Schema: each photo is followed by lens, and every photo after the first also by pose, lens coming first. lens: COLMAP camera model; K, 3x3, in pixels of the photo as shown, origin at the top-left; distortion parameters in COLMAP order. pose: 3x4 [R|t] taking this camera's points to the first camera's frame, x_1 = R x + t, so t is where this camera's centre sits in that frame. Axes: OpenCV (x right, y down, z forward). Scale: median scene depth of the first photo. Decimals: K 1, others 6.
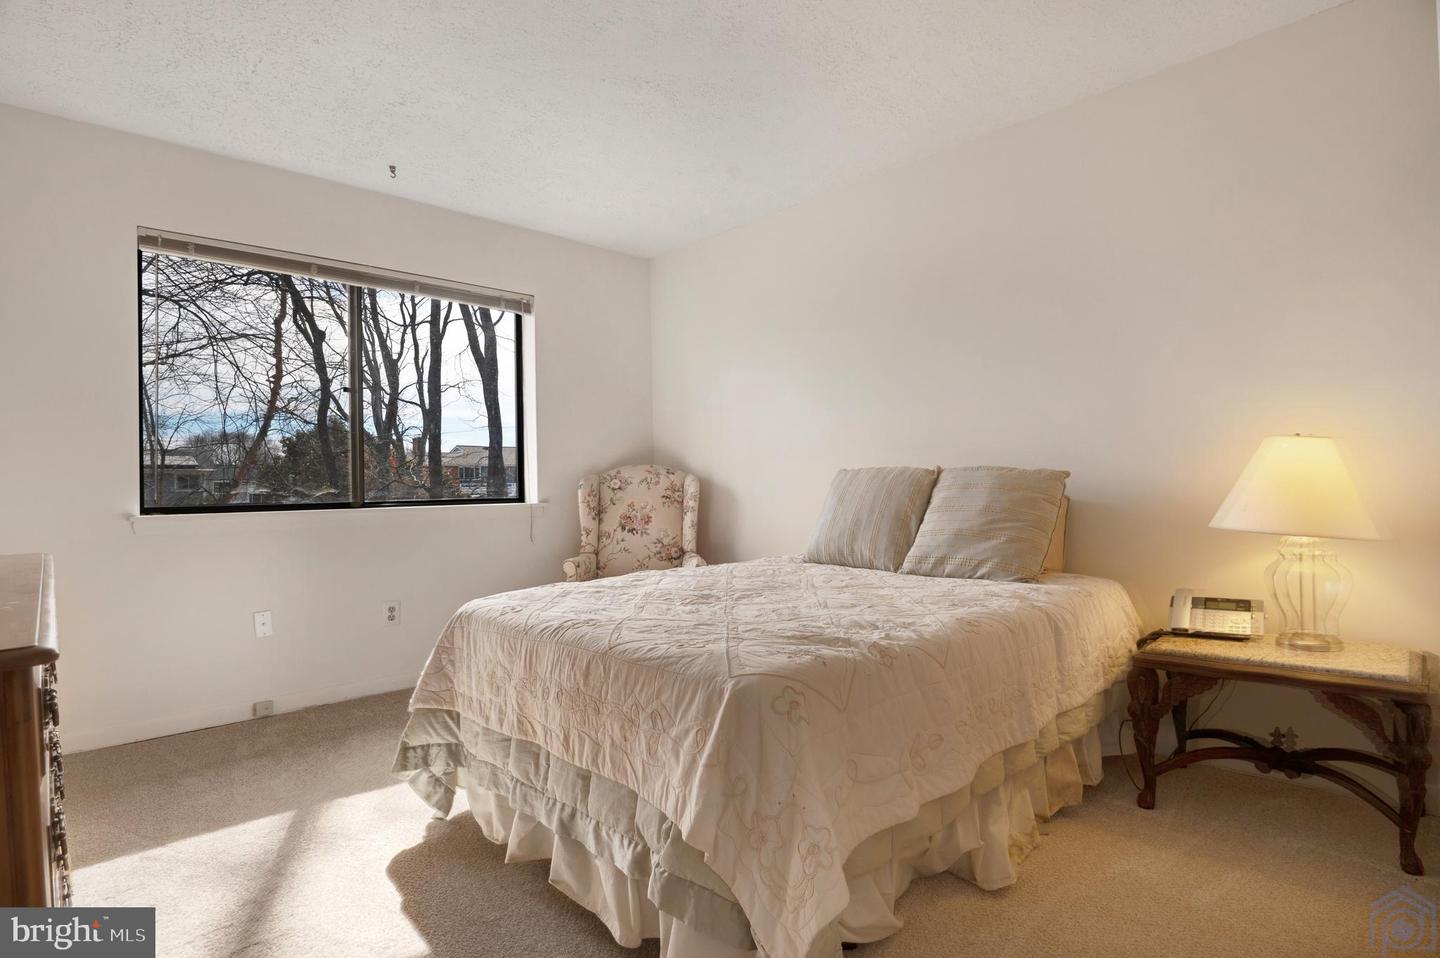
lens RADIAL K [[743.2, 0, 722.6], [0, 743.2, 476.0], [0, 0, 1]] dist [-0.008911, -0.007756]
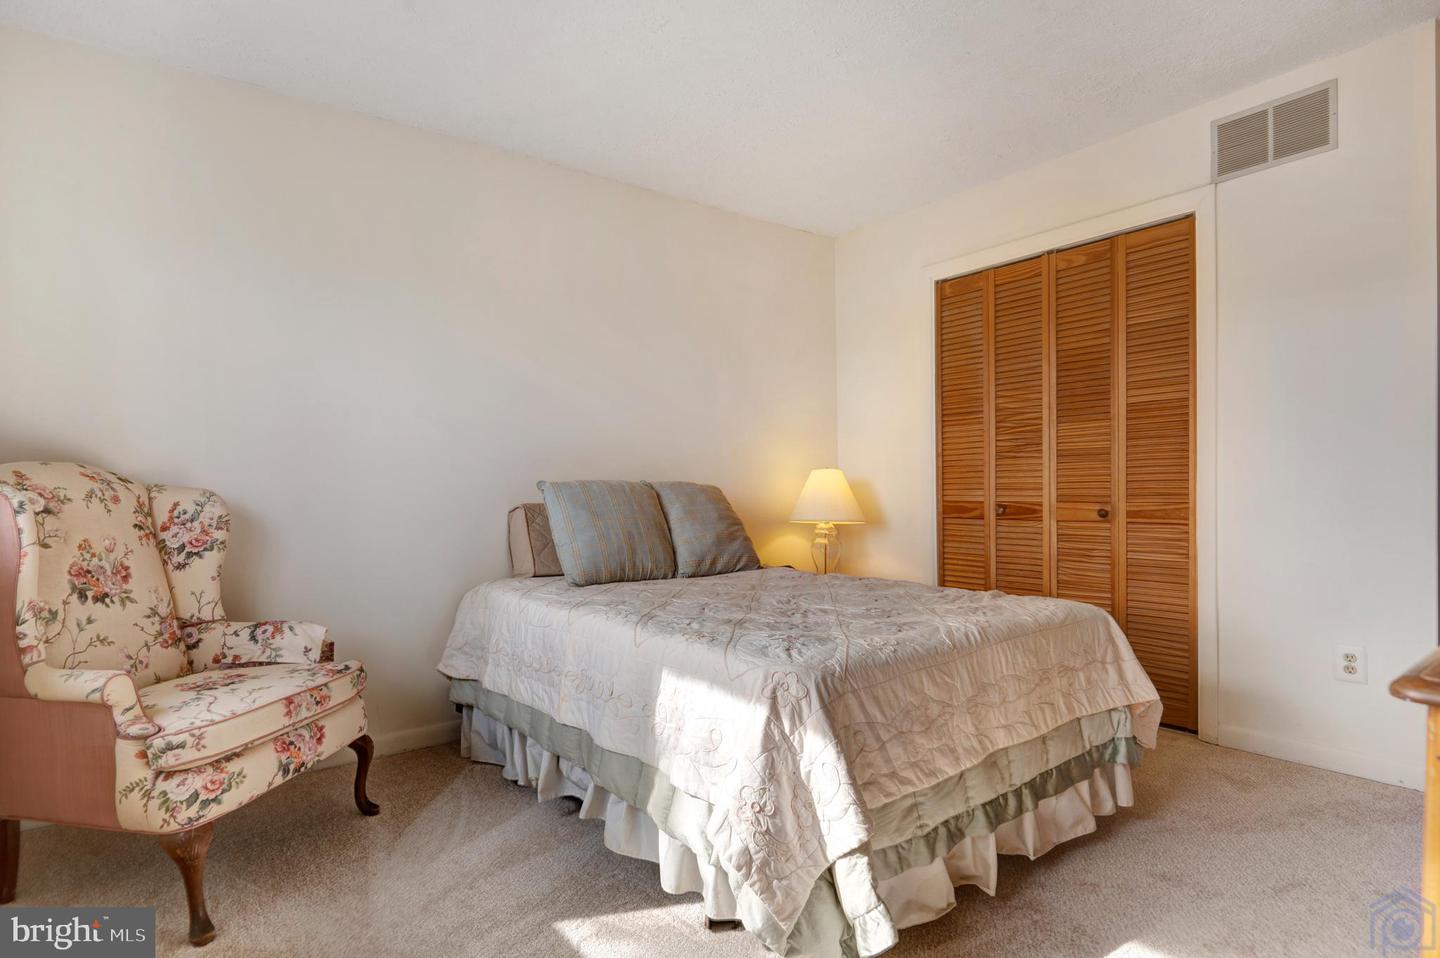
lens RADIAL K [[743.2, 0, 722.3], [0, 743.2, 486.2], [0, 0, 1]] dist [-0.008911, -0.007756]
pose [[0.109317, 0.019305, 0.993819, -0.647380], [0.004192, 0.999794, -0.019882, 0.013628], [-0.993998, 0.006339, 0.109213, 0.632387]]
